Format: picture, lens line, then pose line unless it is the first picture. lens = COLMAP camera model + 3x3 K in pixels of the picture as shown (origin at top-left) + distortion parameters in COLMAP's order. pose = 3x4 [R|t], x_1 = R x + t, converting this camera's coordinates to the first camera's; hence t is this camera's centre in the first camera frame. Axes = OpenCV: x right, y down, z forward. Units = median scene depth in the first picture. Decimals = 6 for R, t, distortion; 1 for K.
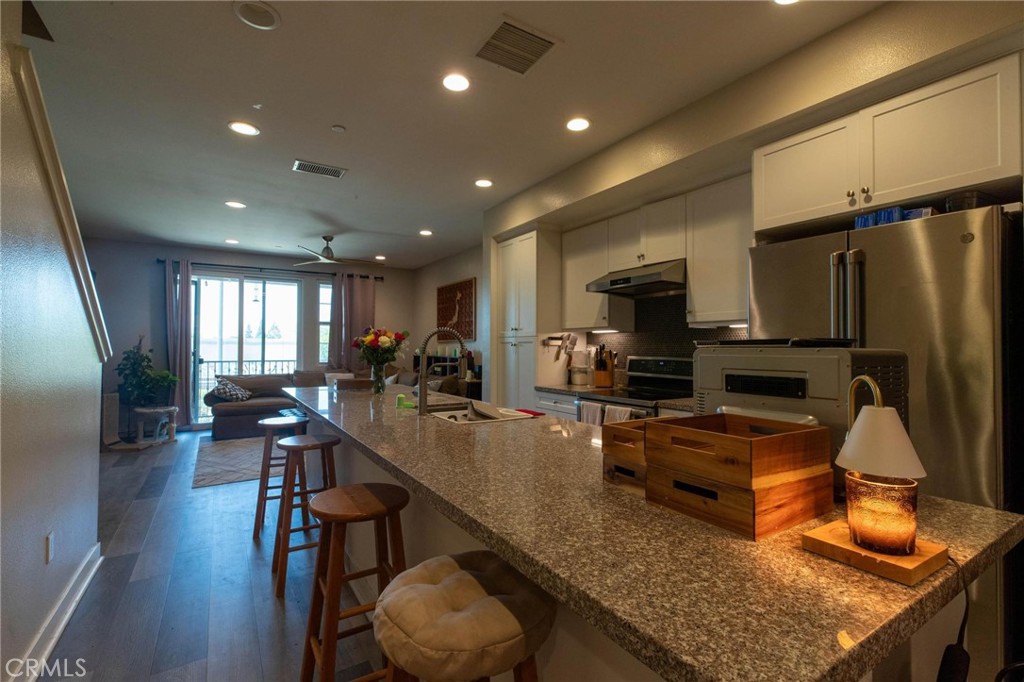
lens RADIAL K [[454.3, 0, 512.0], [0, 454.3, 341.0], [0, 0, 1]] dist [0.001241, -0.000031]
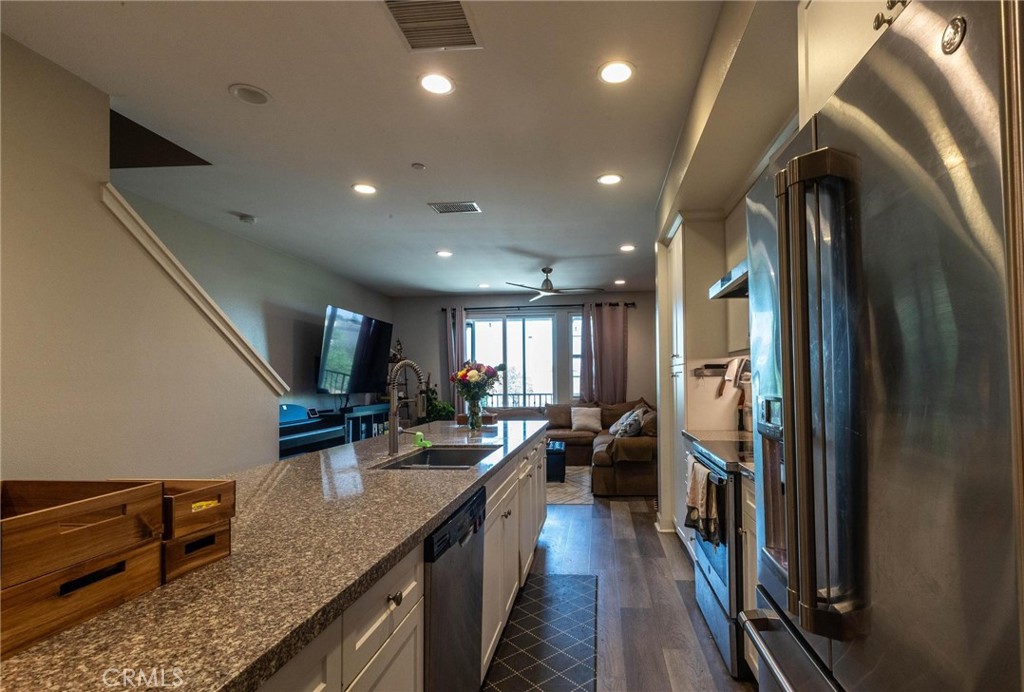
lens RADIAL K [[493.9, 0, 512.1], [0, 493.9, 366.2], [0, 0, 1]] dist [-0.000076, -0.000104]
pose [[0.799918, -0.029687, -0.599375, 0.125276], [0.022042, 0.999555, -0.020090, 0.001227], [0.599705, 0.002859, 0.800216, 0.070927]]
